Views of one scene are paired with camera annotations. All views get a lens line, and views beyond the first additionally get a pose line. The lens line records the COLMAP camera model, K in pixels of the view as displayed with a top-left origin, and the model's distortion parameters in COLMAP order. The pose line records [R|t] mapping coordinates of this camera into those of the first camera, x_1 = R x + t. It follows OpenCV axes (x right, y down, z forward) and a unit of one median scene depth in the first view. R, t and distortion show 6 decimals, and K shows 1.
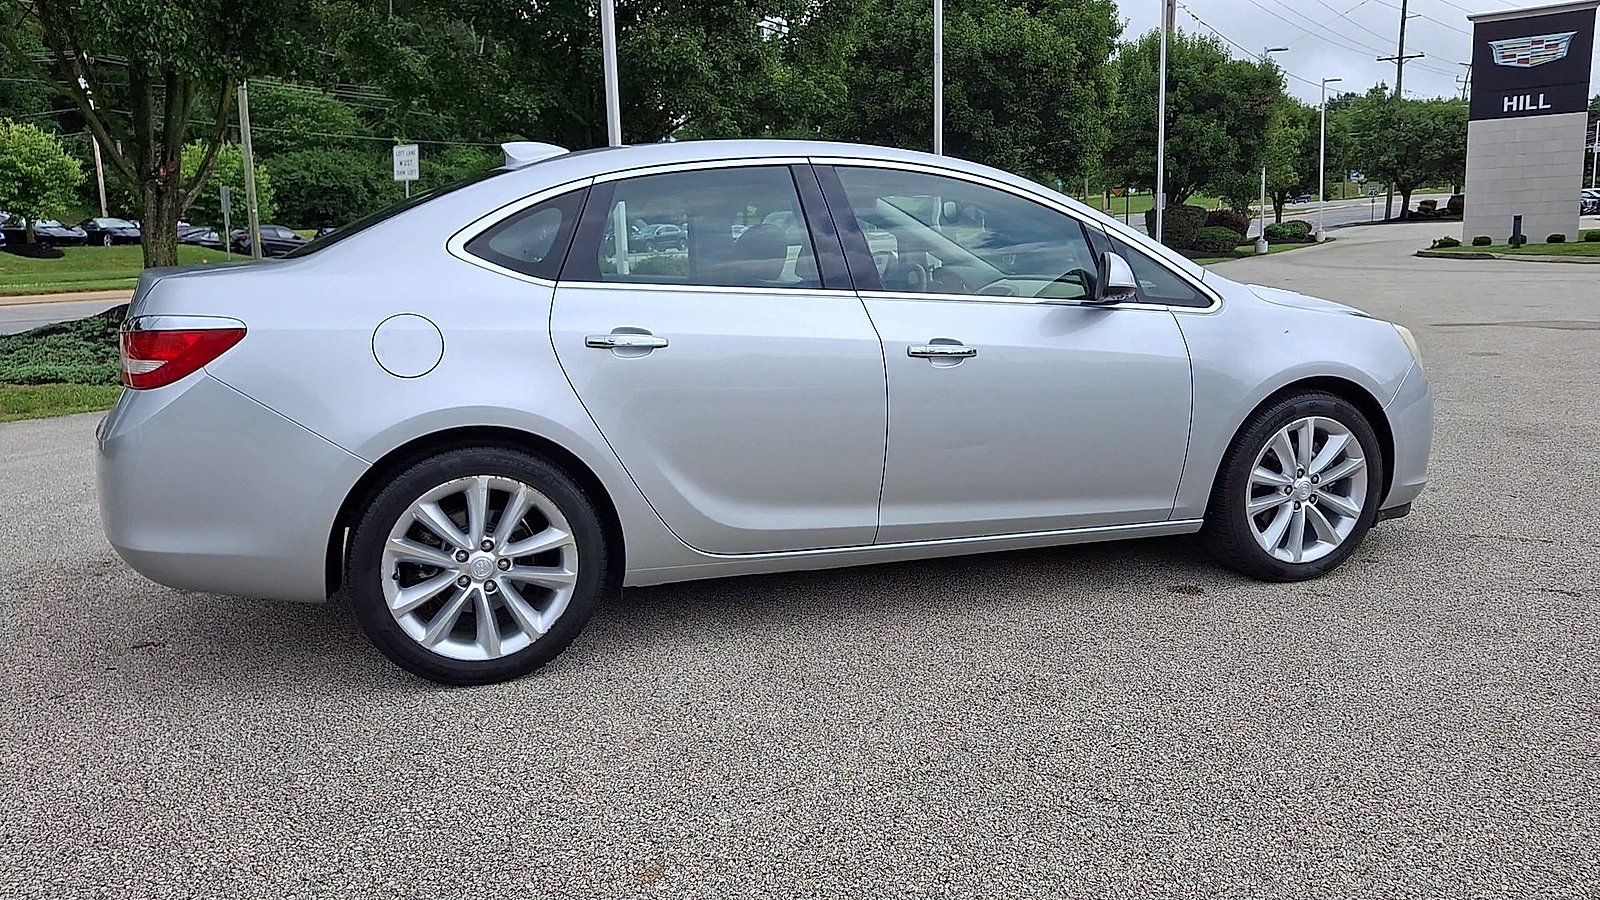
lens RADIAL K [[1268.5, 0, 778.5], [0, 1268.5, 452.3], [0, 0, 1]] dist [0.013452, 0.002445]
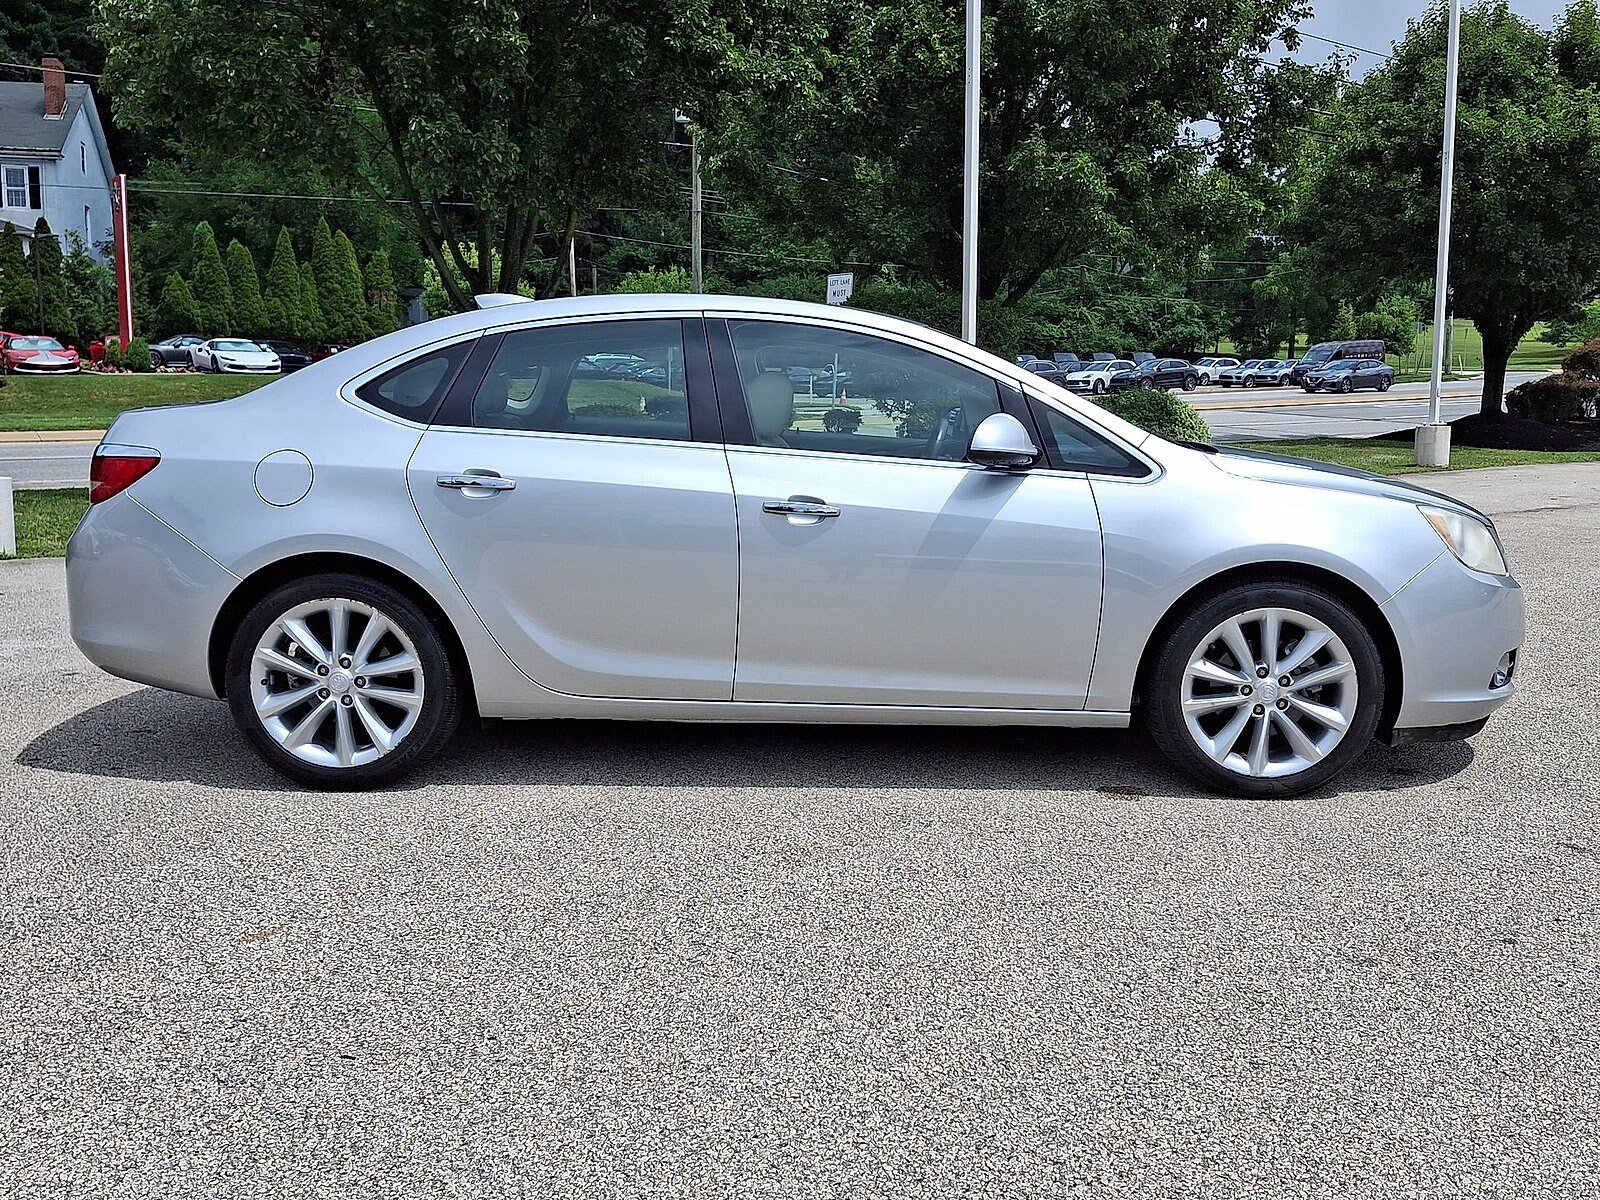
lens RADIAL K [[1576.5, 0, 830.1], [0, 1576.5, 599.0], [0, 0, 1]] dist [0.079927, -0.166432]
pose [[0.937409, 0.066799, -0.341763, 0.531649], [-0.076931, 0.996905, -0.016161, 0.007011], [0.339626, 0.041442, 0.939647, -0.126532]]
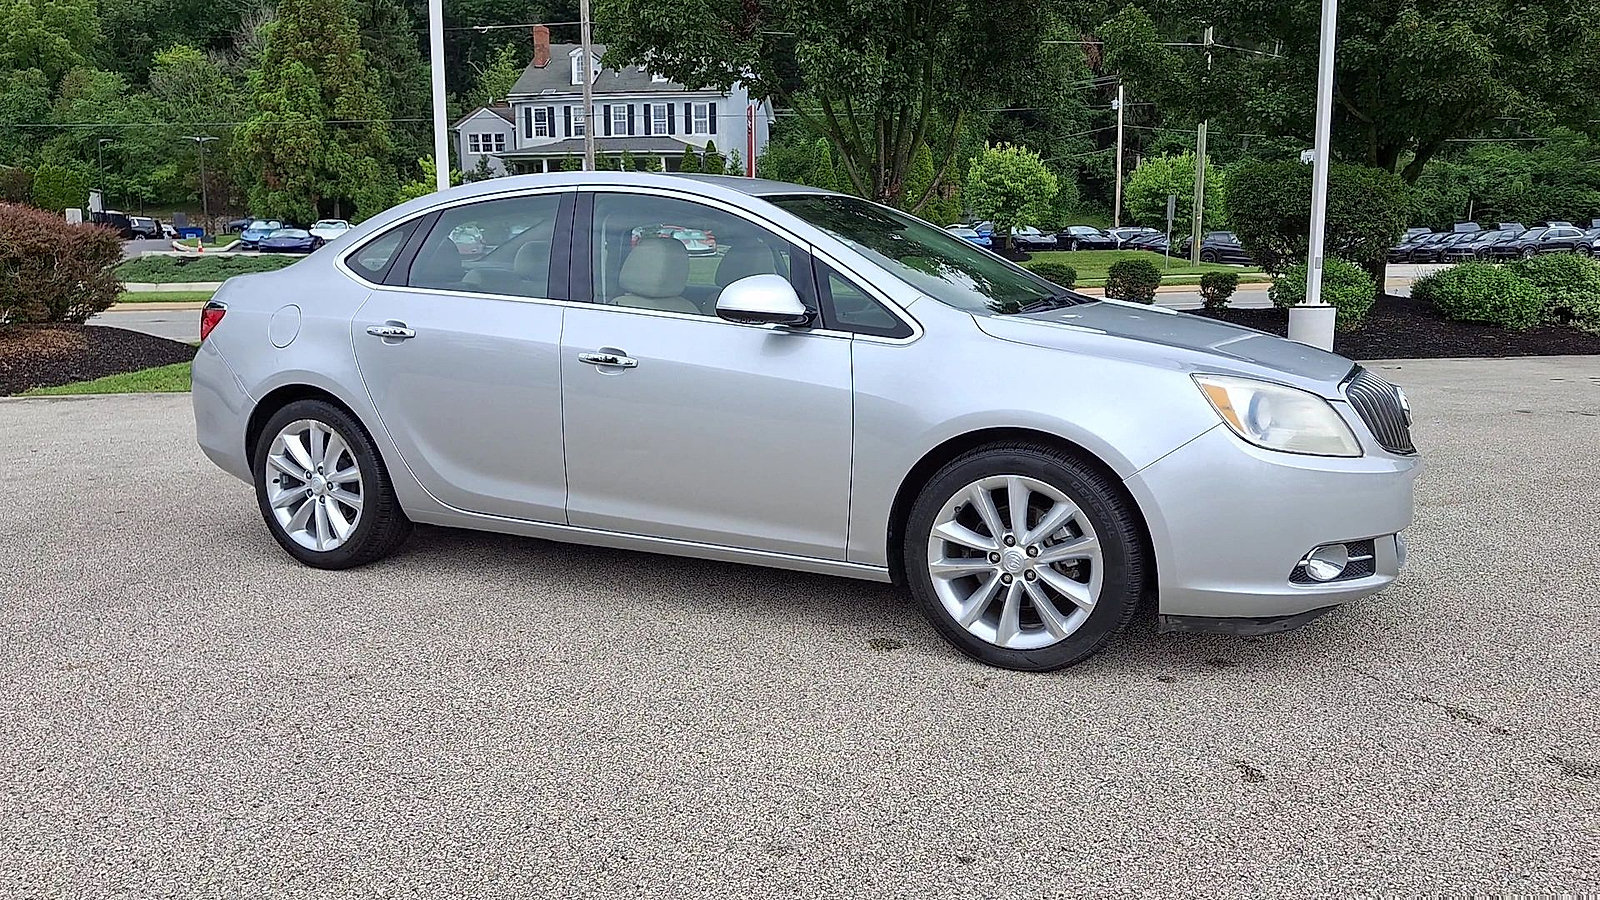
lens RADIAL K [[1268.5, 0, 778.5], [0, 1268.5, 452.3], [0, 0, 1]] dist [0.013452, 0.002445]
pose [[0.688966, 0.123312, -0.714227, 0.958958], [-0.125700, 0.990817, 0.049812, -0.069015], [0.713810, 0.055459, 0.698140, 0.314216]]
